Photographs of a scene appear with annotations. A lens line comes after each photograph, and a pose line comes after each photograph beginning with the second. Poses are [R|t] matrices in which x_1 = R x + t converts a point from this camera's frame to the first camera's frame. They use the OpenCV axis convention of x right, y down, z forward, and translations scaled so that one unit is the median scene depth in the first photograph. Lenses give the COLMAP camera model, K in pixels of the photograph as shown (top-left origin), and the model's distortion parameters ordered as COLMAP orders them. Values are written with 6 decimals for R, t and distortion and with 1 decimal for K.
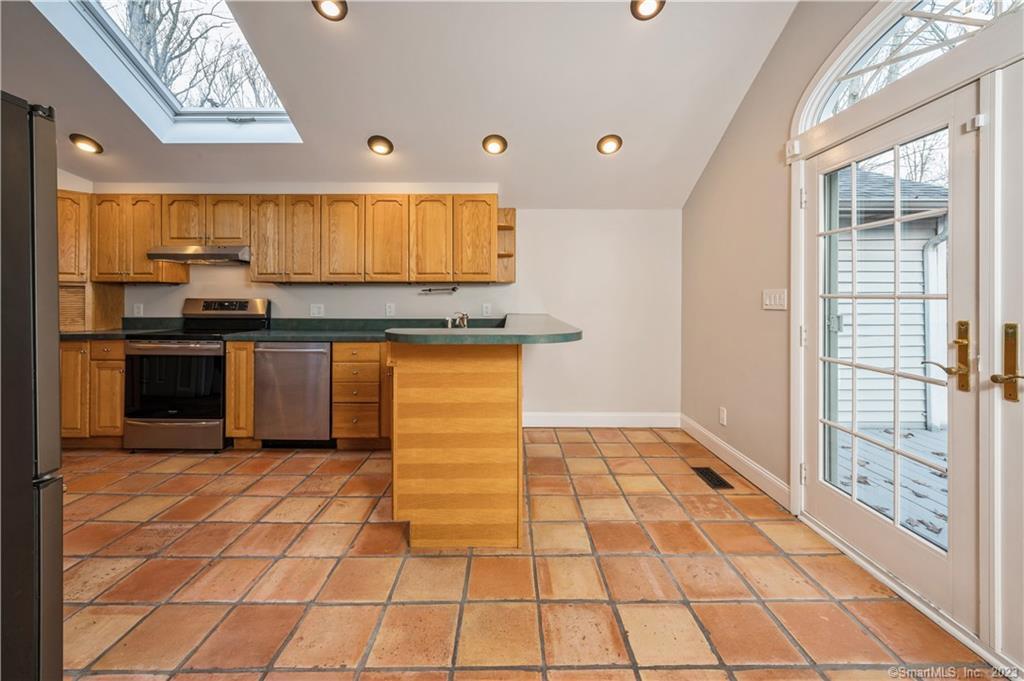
lens RADIAL K [[416.6, 0, 513.2], [0, 416.6, 296.5], [0, 0, 1]] dist [0.000556, 0.001082]
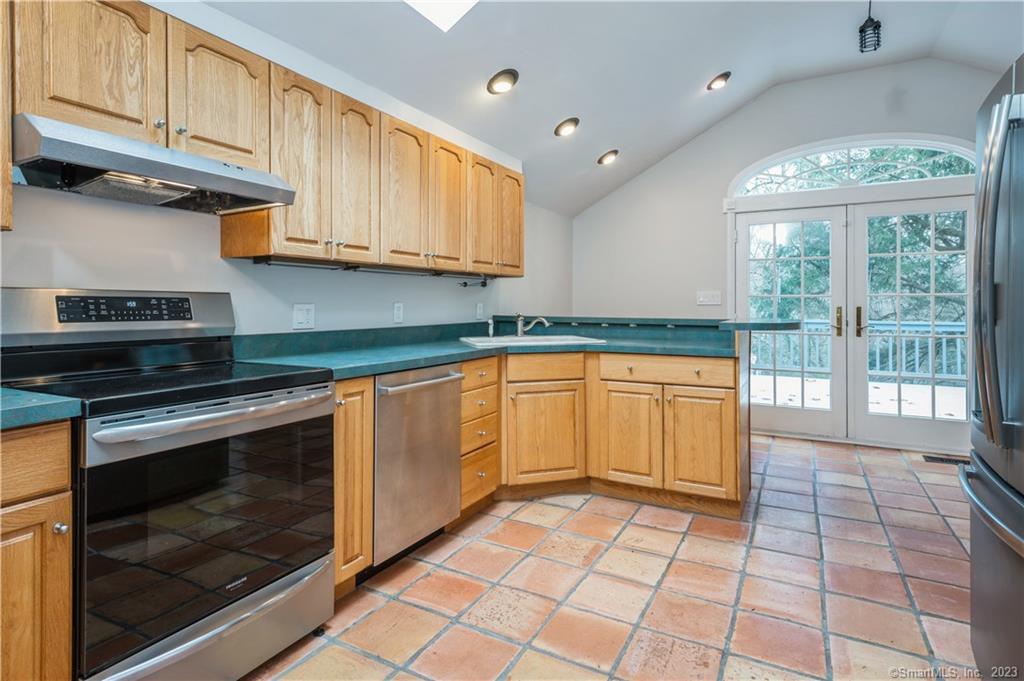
lens RADIAL K [[533.7, 0, 517.1], [0, 533.7, 305.5], [0, 0, 1]] dist [0.001295, 0.000146]
pose [[0.475931, -0.002610, 0.879479, -1.015558], [0.000788, 0.999996, 0.002541, 0.019986], [-0.879482, -0.000516, 0.475931, 0.489784]]
